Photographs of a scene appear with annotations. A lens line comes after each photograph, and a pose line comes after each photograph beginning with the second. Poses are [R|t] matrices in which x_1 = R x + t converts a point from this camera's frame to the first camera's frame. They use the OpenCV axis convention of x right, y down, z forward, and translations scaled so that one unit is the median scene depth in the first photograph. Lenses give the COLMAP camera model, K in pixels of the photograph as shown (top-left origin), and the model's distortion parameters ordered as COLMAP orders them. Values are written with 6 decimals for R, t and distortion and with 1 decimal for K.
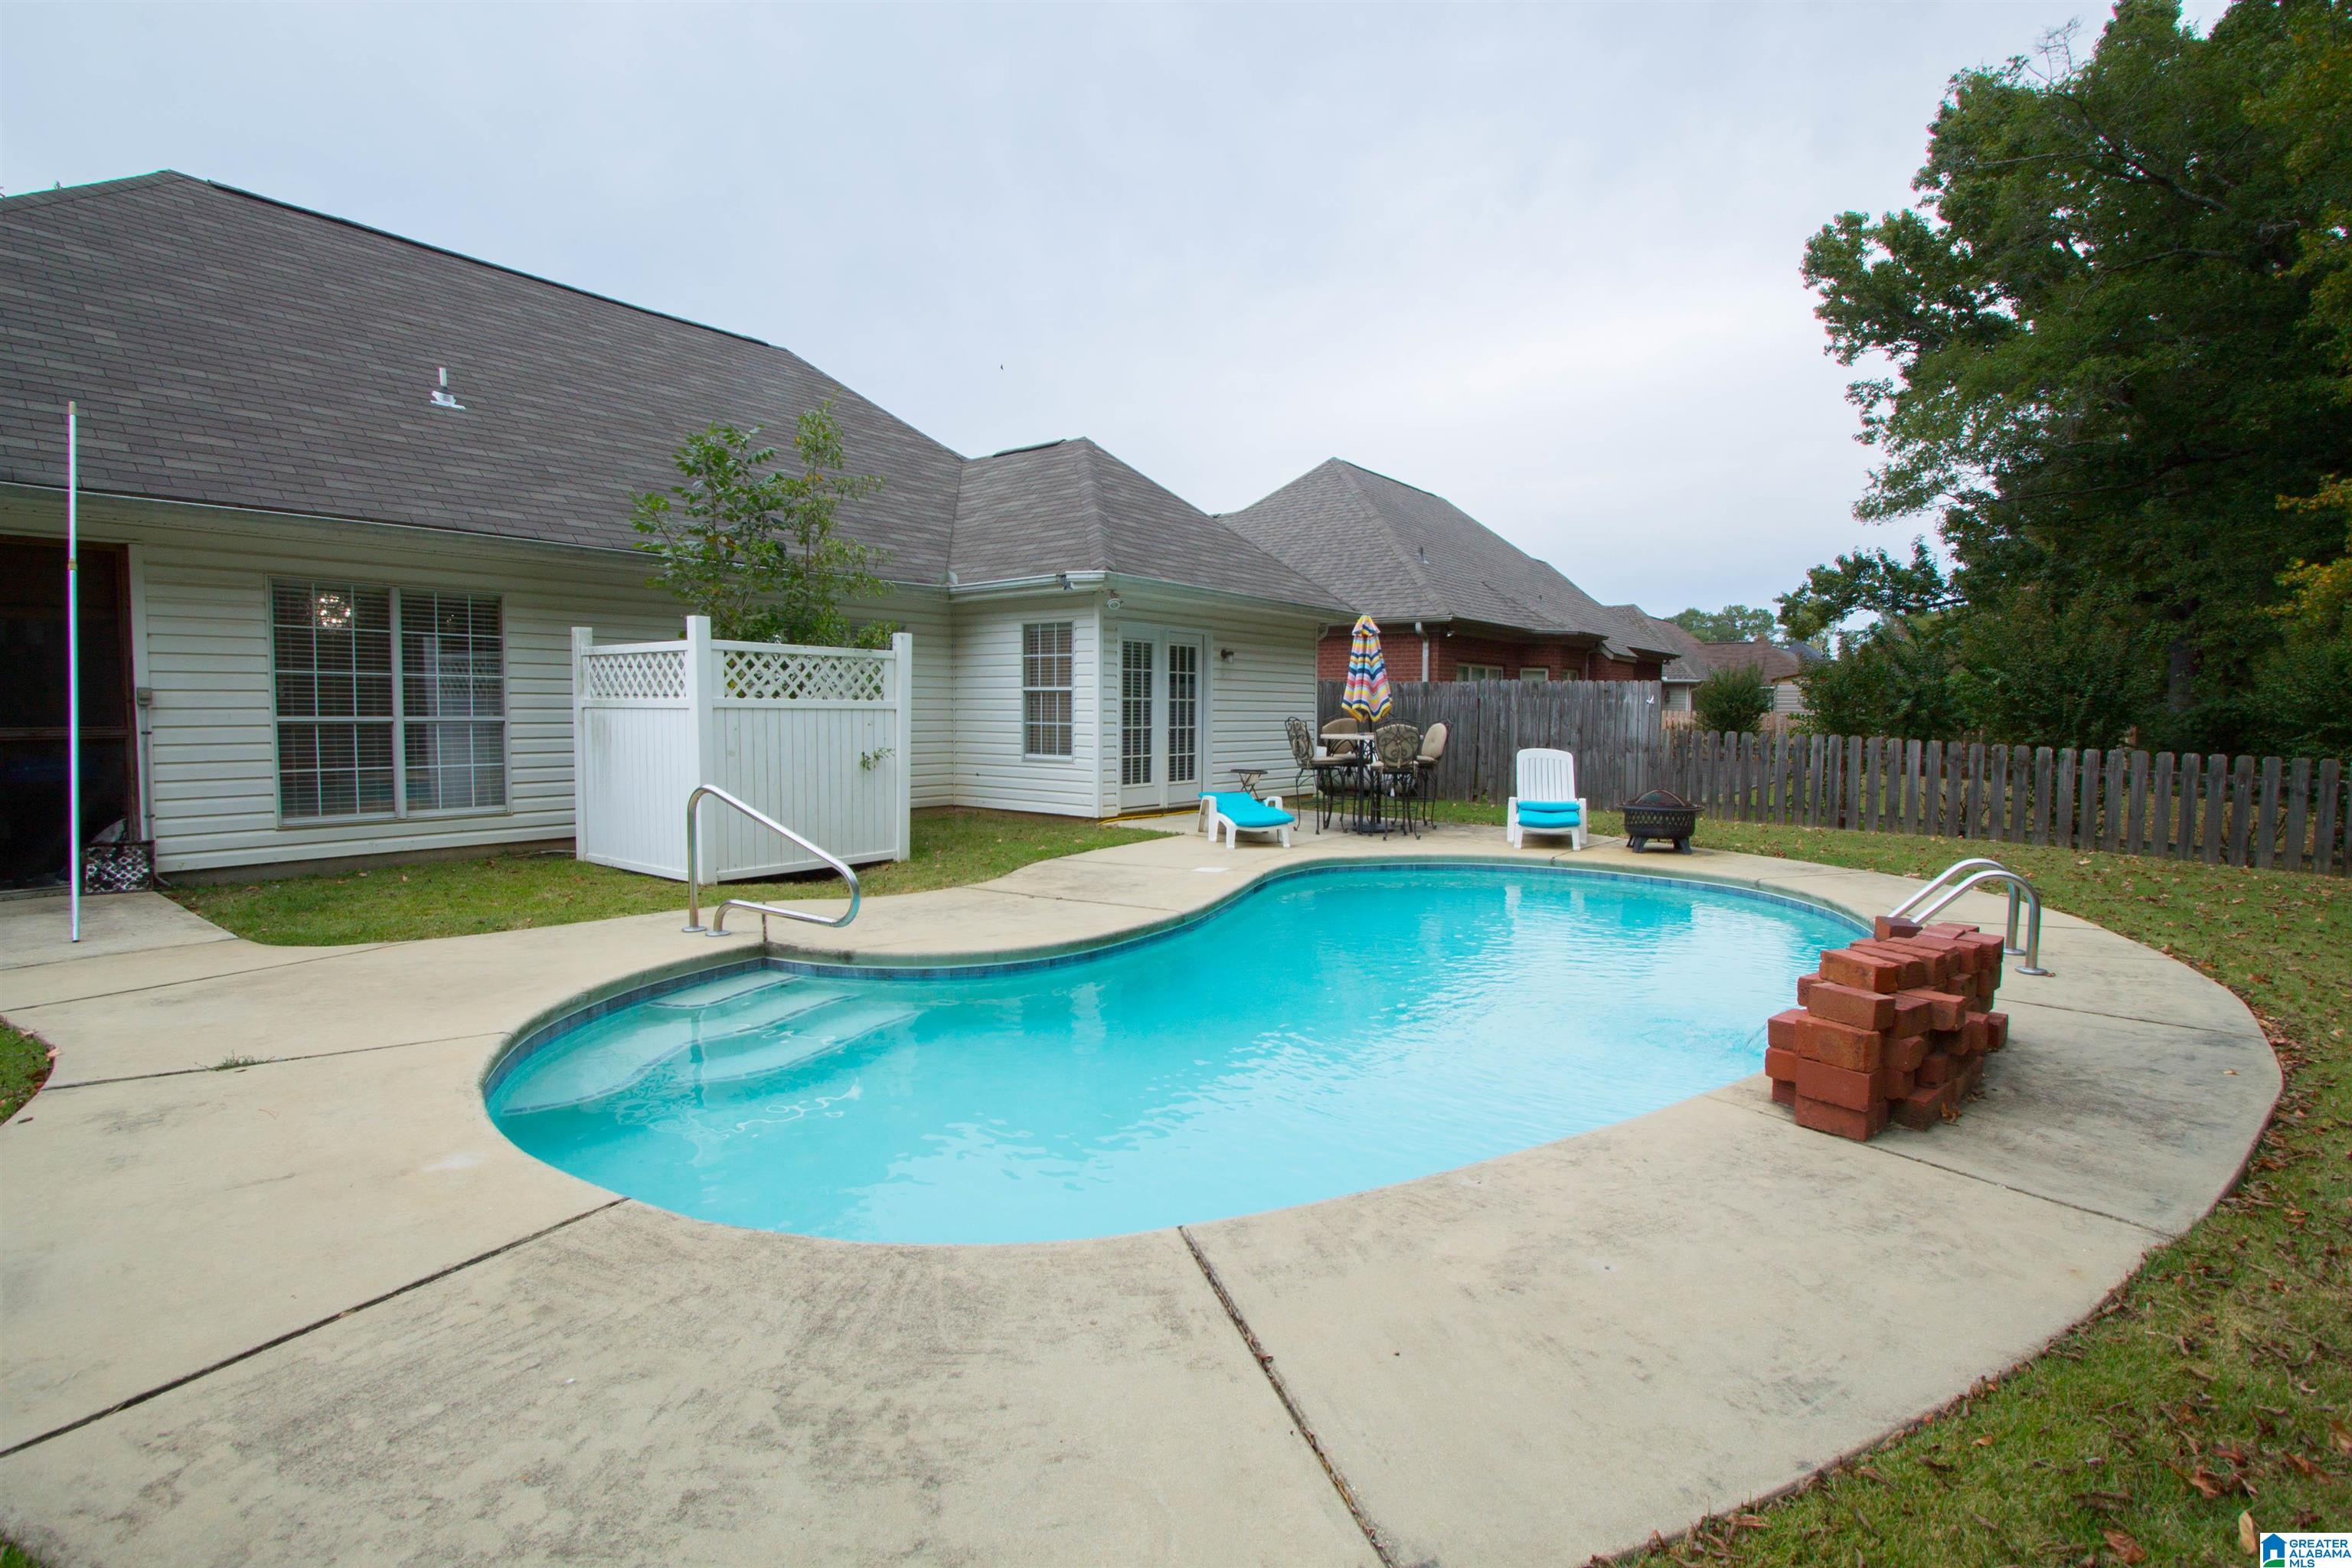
lens RADIAL K [[1113.6, 0, 1157.0], [0, 1113.6, 774.8], [0, 0, 1]] dist [-0.023296, 0.003753]
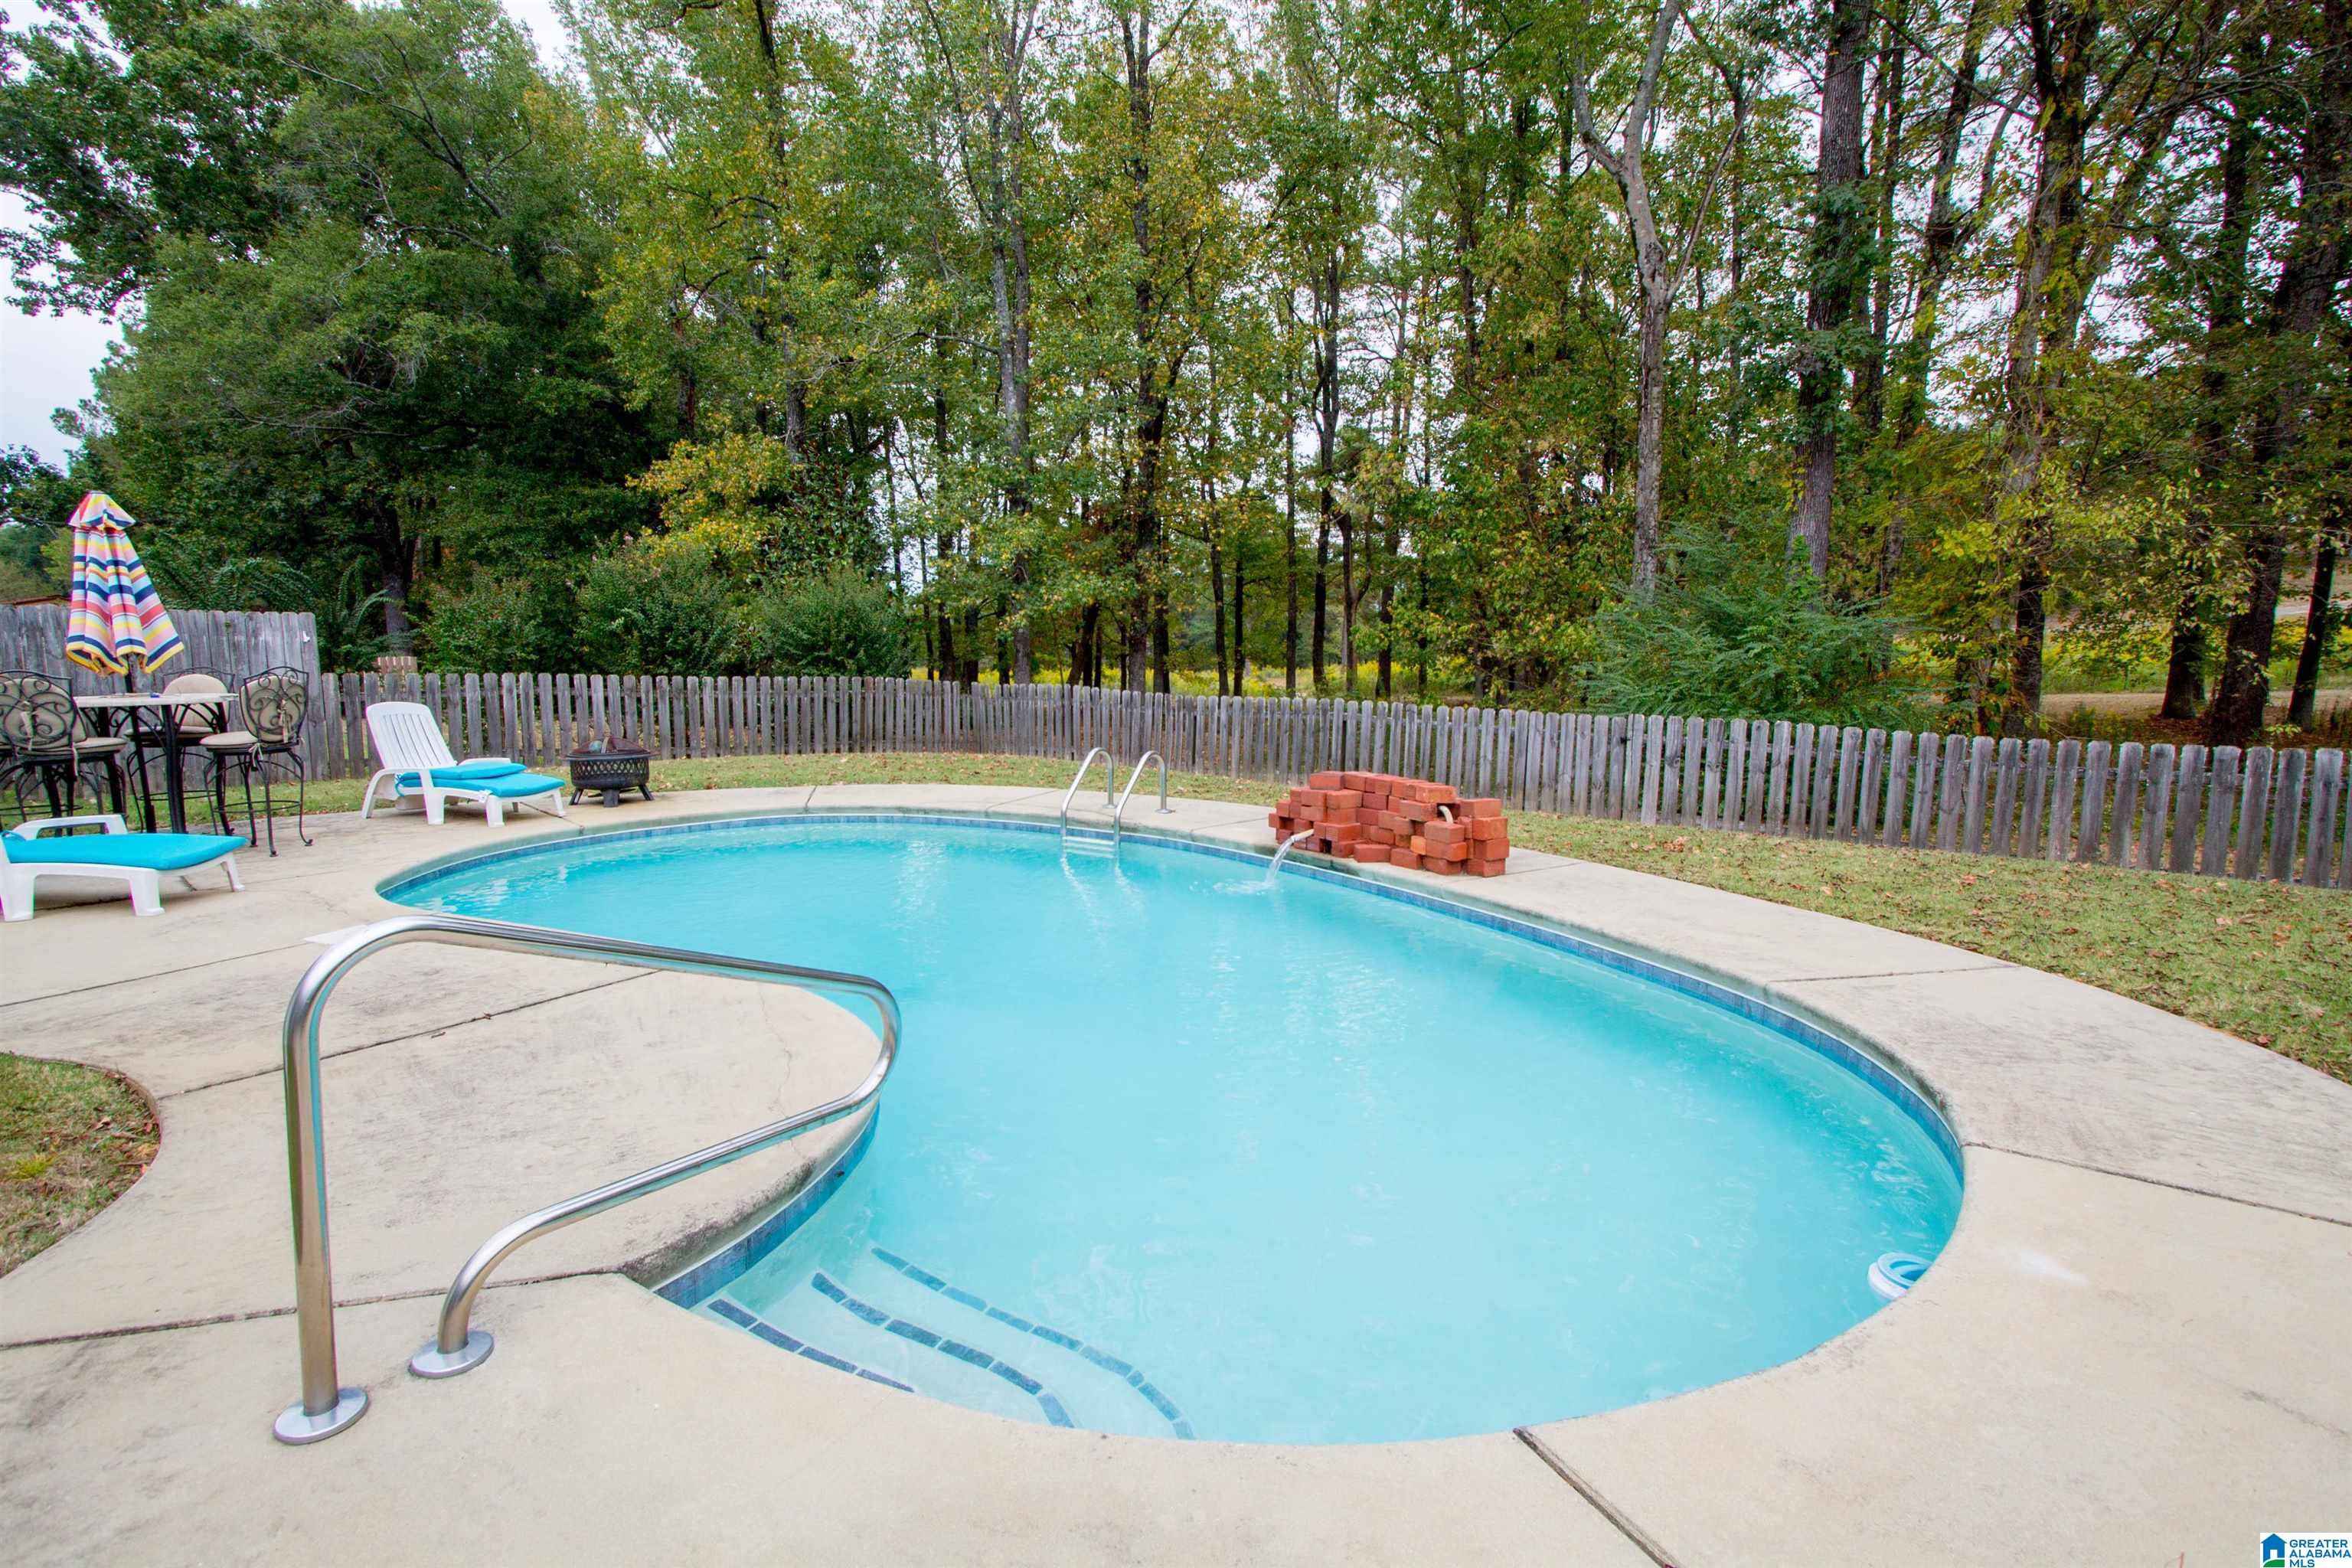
lens RADIAL K [[1113.6, 0, 1180.2], [0, 1113.6, 777.4], [0, 0, 1]] dist [-0.023296, 0.003753]
pose [[0.069351, -0.123274, 0.989946, -0.351346], [0.063142, 0.990888, 0.118967, -0.026265], [-0.995592, 0.054257, 0.076503, 0.385521]]
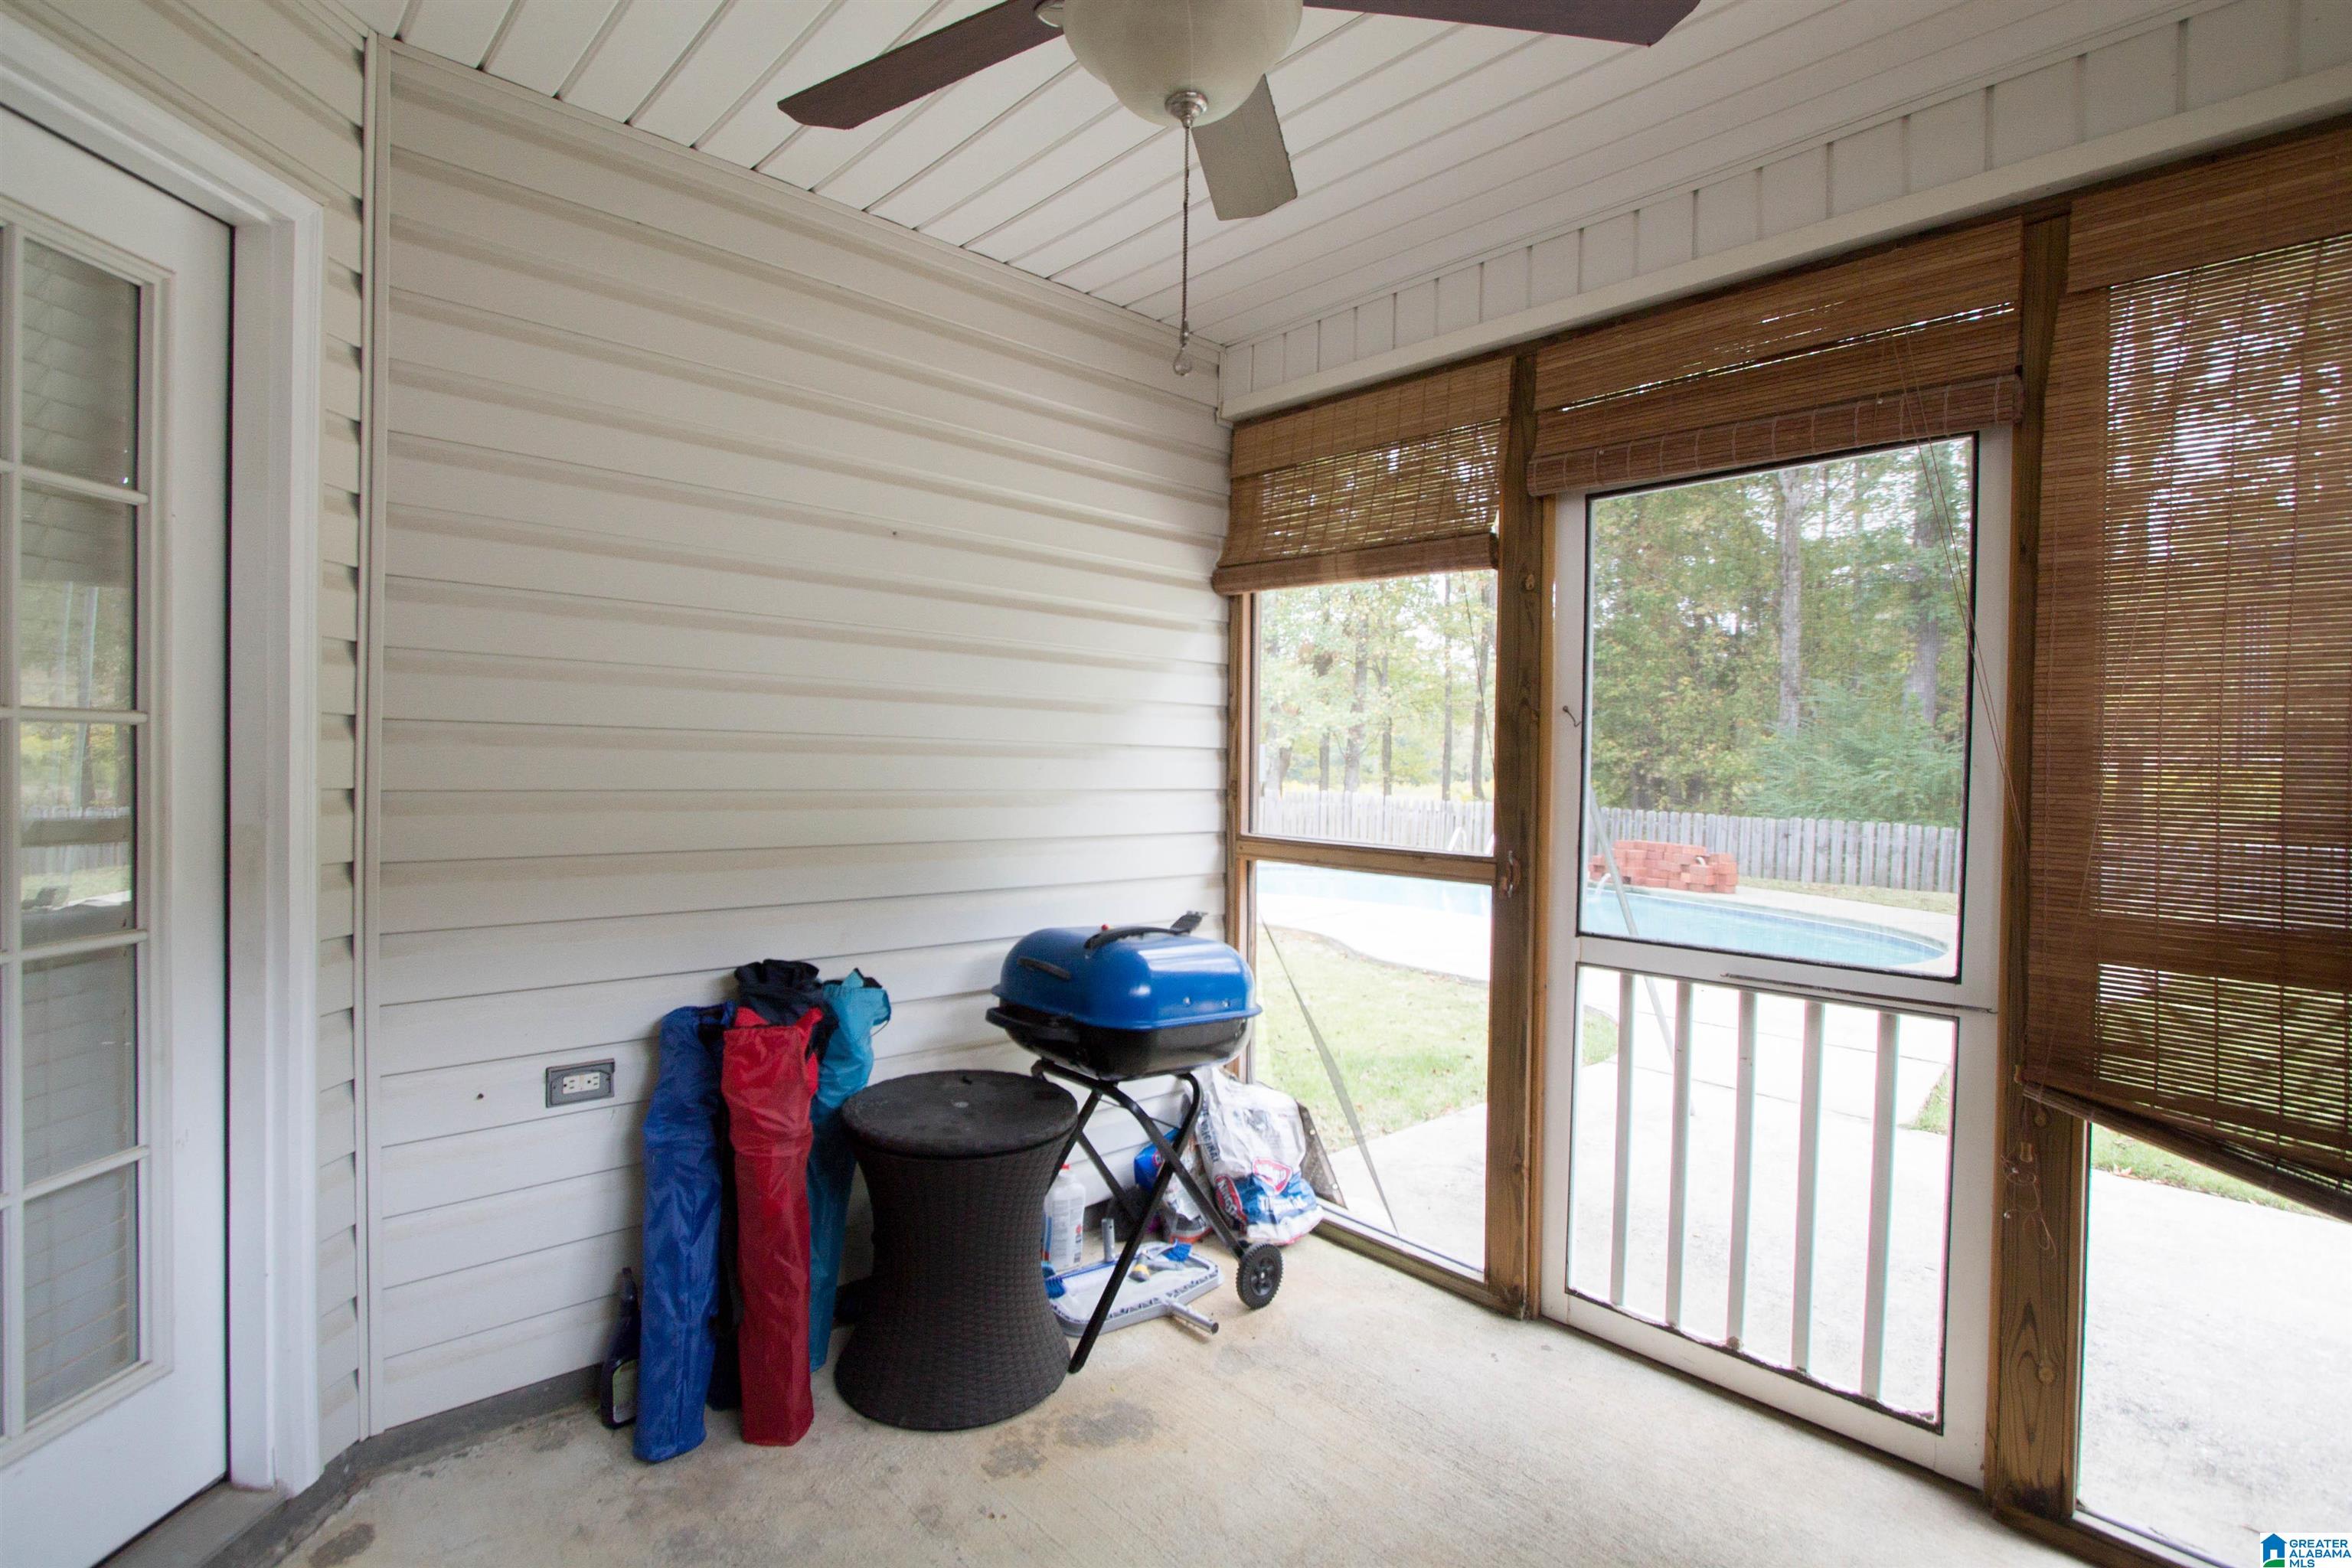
lens RADIAL K [[1113.6, 0, 1185.7], [0, 1113.6, 775.3], [0, 0, 1]] dist [-0.023296, 0.003753]
pose [[0.161812, -0.017582, 0.986665, -0.849708], [0.045040, 0.998931, 0.010414, -0.043741], [-0.985793, 0.042754, 0.162431, 0.585027]]
